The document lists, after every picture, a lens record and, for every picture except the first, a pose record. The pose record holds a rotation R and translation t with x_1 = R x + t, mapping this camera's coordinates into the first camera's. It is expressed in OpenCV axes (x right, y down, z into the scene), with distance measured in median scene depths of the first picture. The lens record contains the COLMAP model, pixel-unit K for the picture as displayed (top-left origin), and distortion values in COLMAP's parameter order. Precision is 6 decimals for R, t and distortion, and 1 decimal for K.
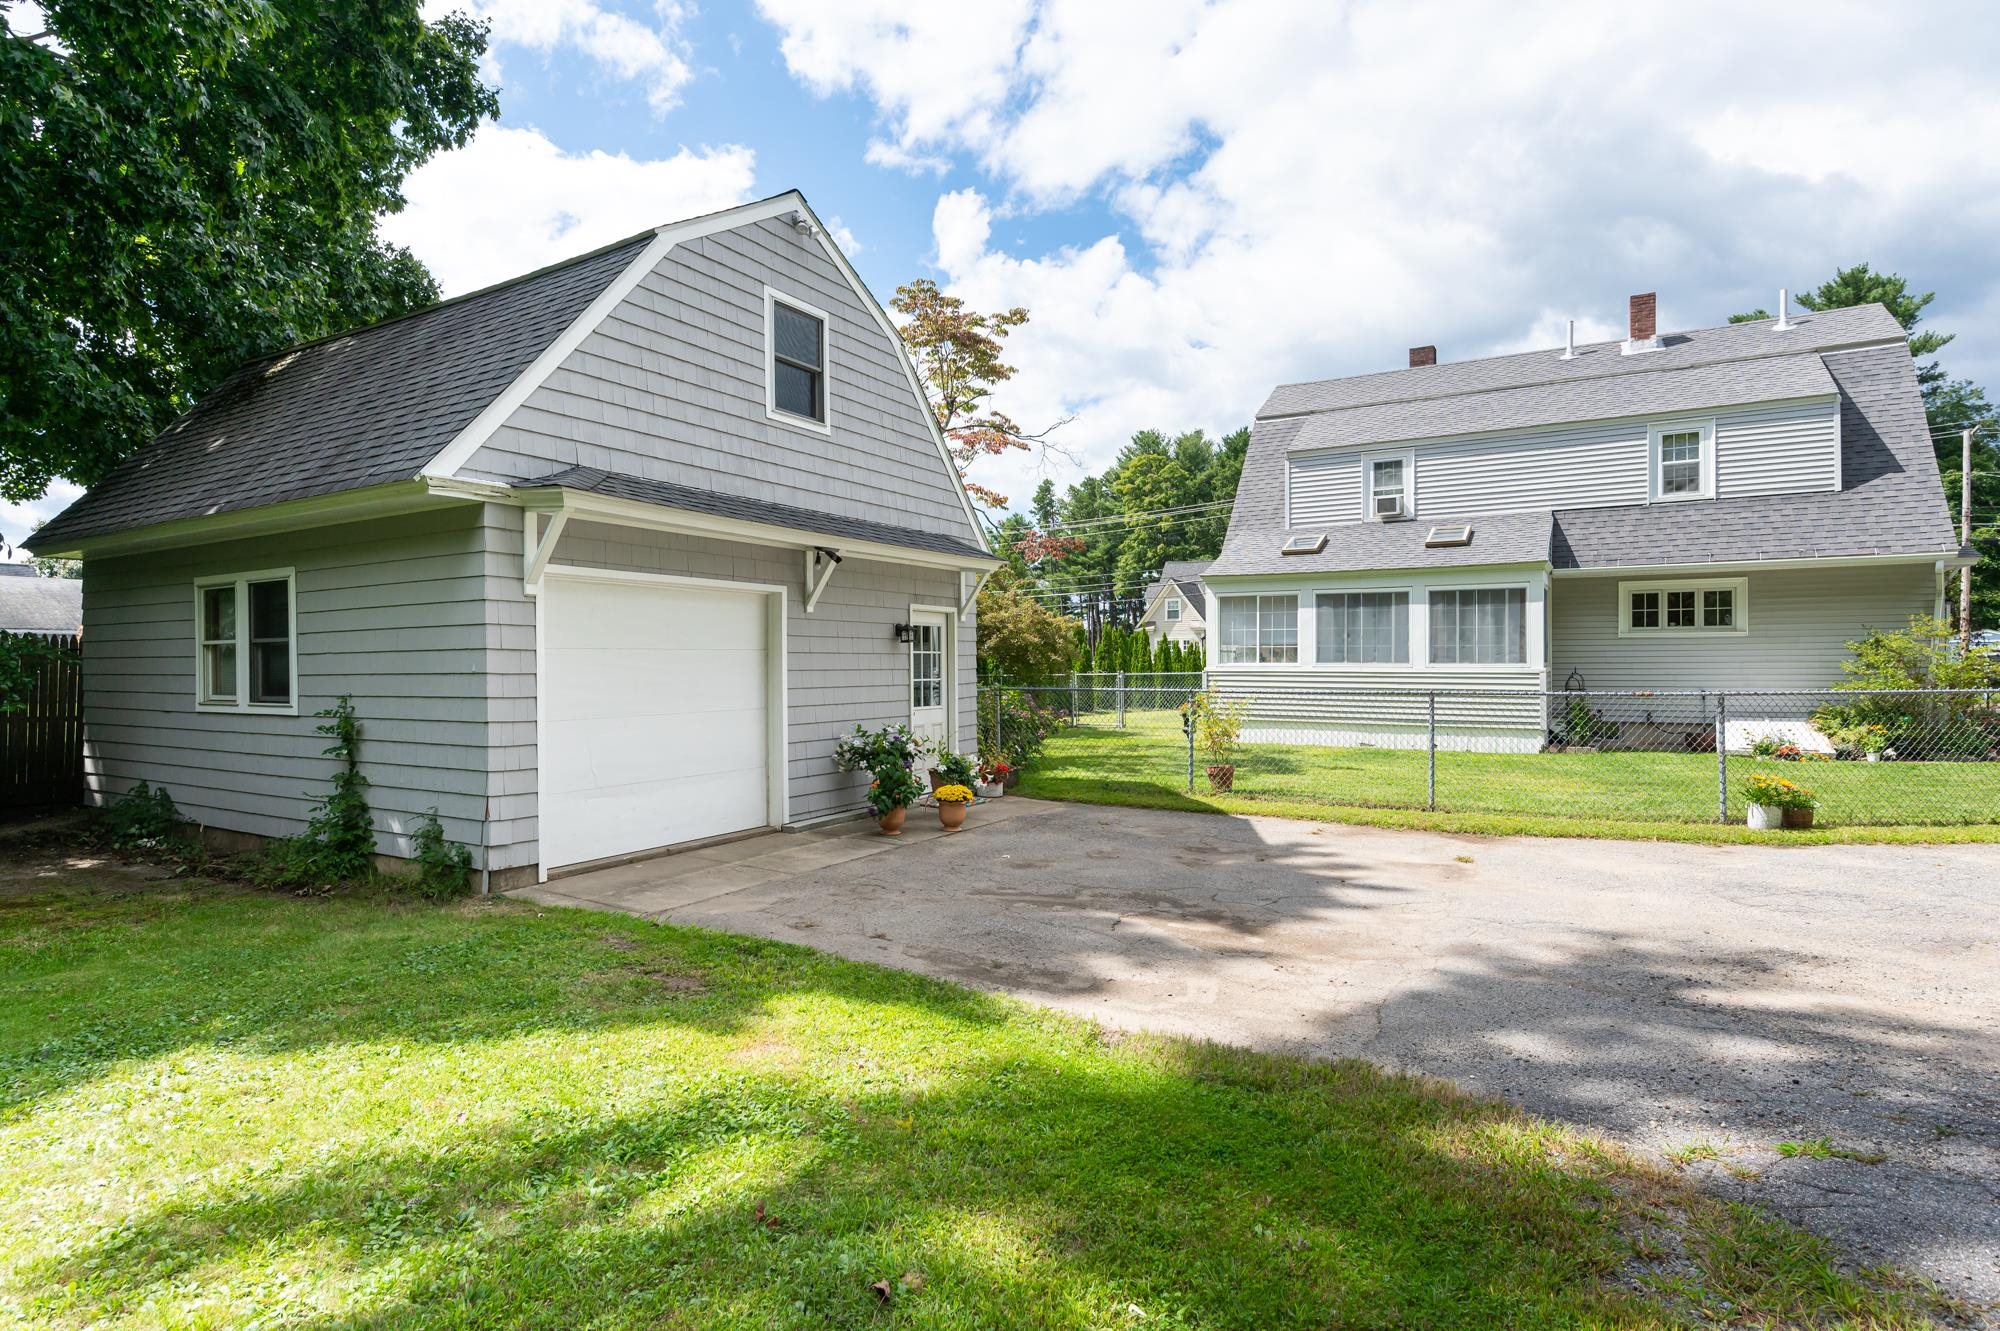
lens RADIAL K [[1033.3, 0, 1044.4], [0, 1033.3, 663.1], [0, 0, 1]] dist [-0.005189, 0.000379]
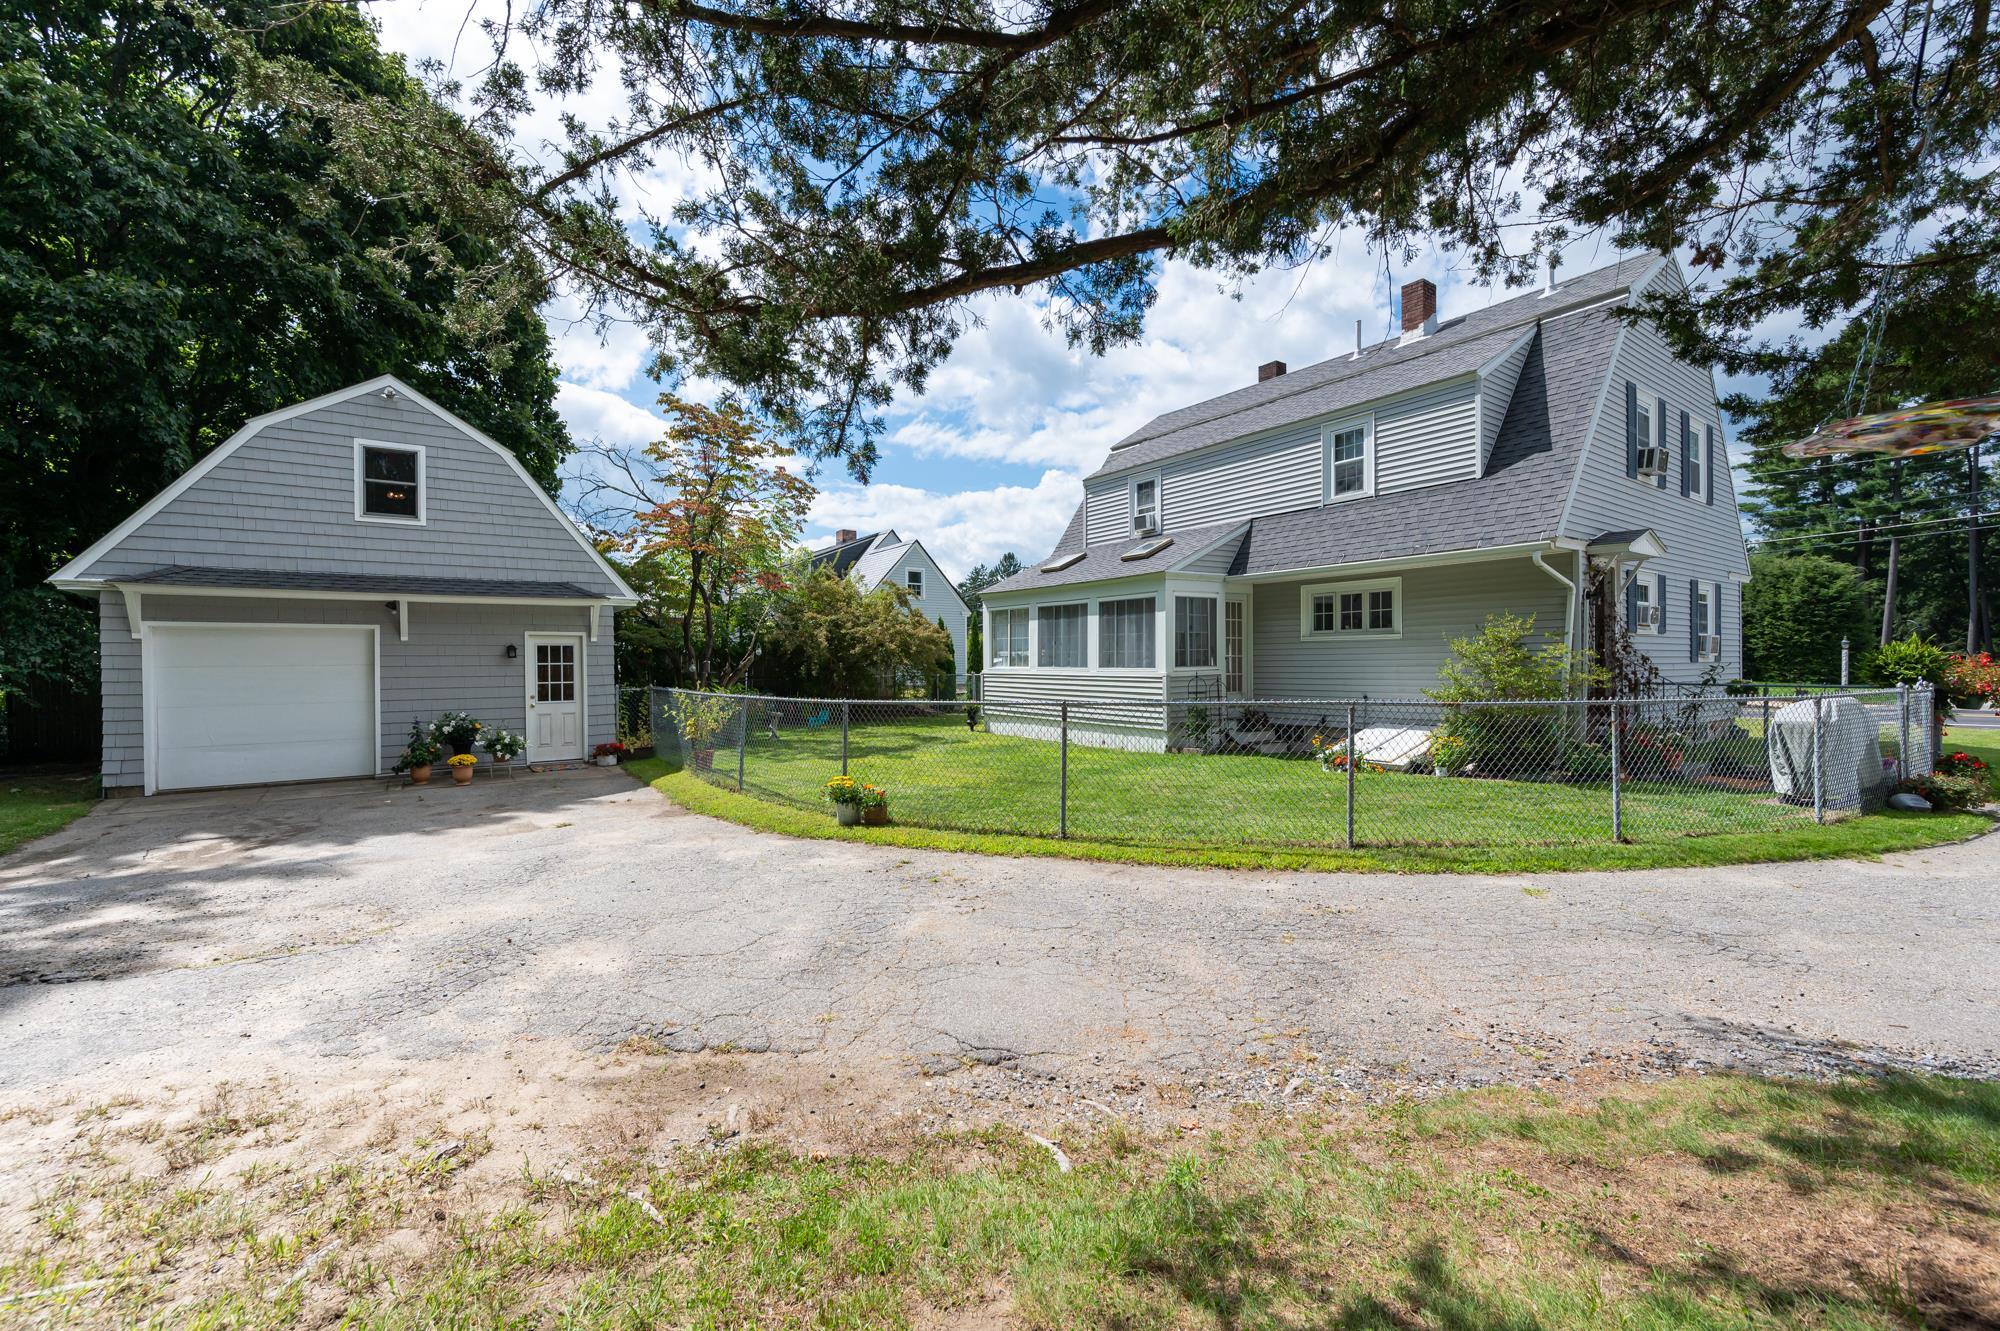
lens RADIAL K [[946.2, 0, 1020.7], [0, 946.2, 666.1], [0, 0, 1]] dist [-0.008715, 0.003019]
pose [[0.924269, -0.007237, -0.381674, 0.714286], [0.008465, 0.999963, 0.001539, -0.003045], [0.381649, -0.004653, 0.924296, 0.022597]]
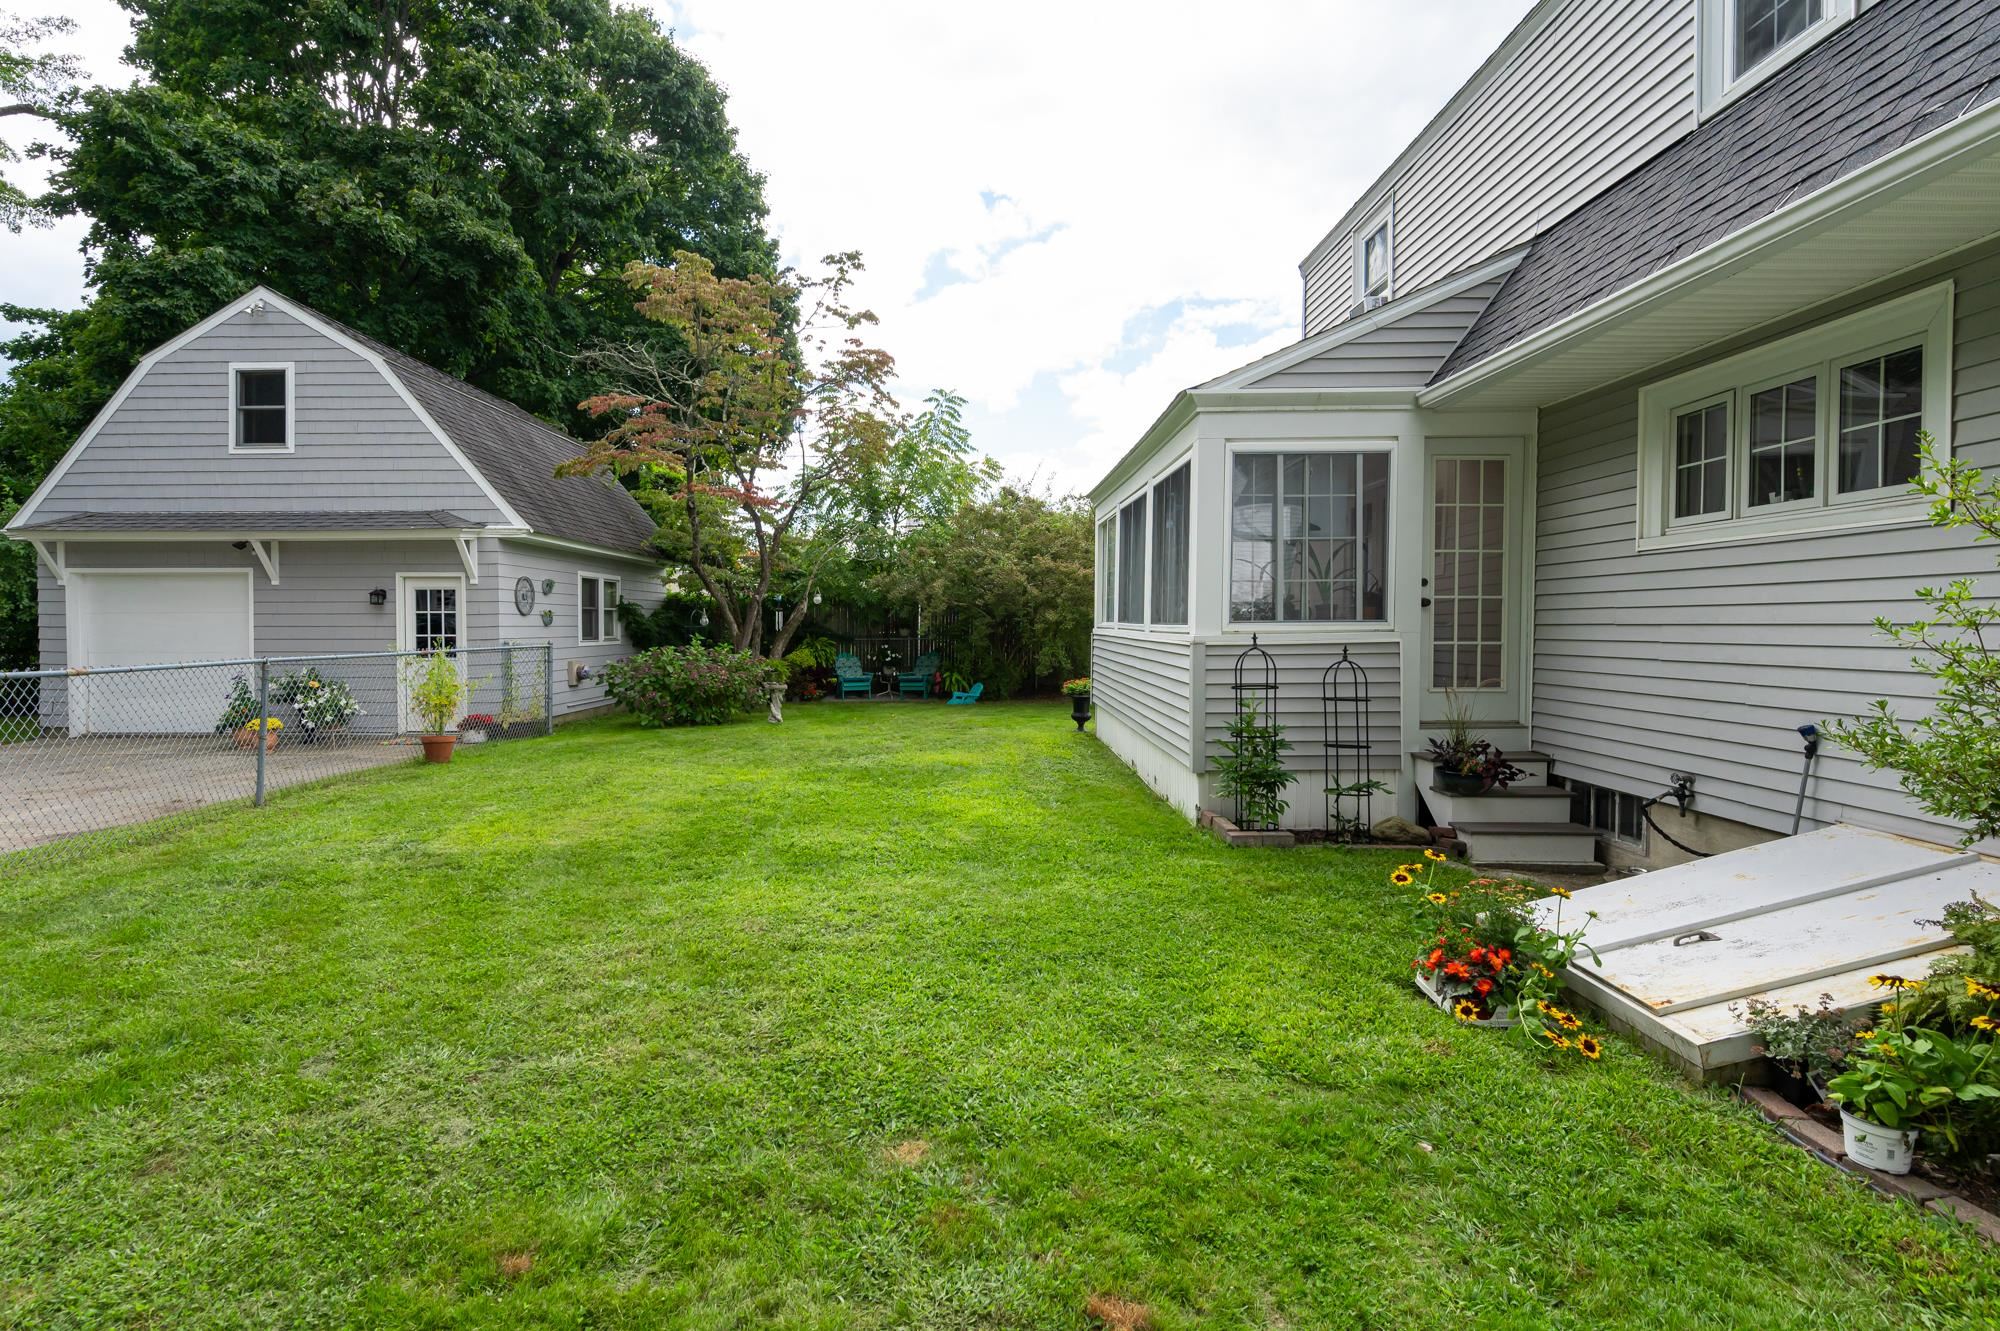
lens RADIAL K [[985.8, 0, 904.9], [0, 985.8, 635.3], [0, 0, 1]] dist [-0.006427, -0.002320]
pose [[0.450370, 0.017537, -0.892670, 0.808983], [-0.000011, 0.999807, 0.019637, -0.004404], [0.892842, -0.008834, 0.450284, 0.703094]]
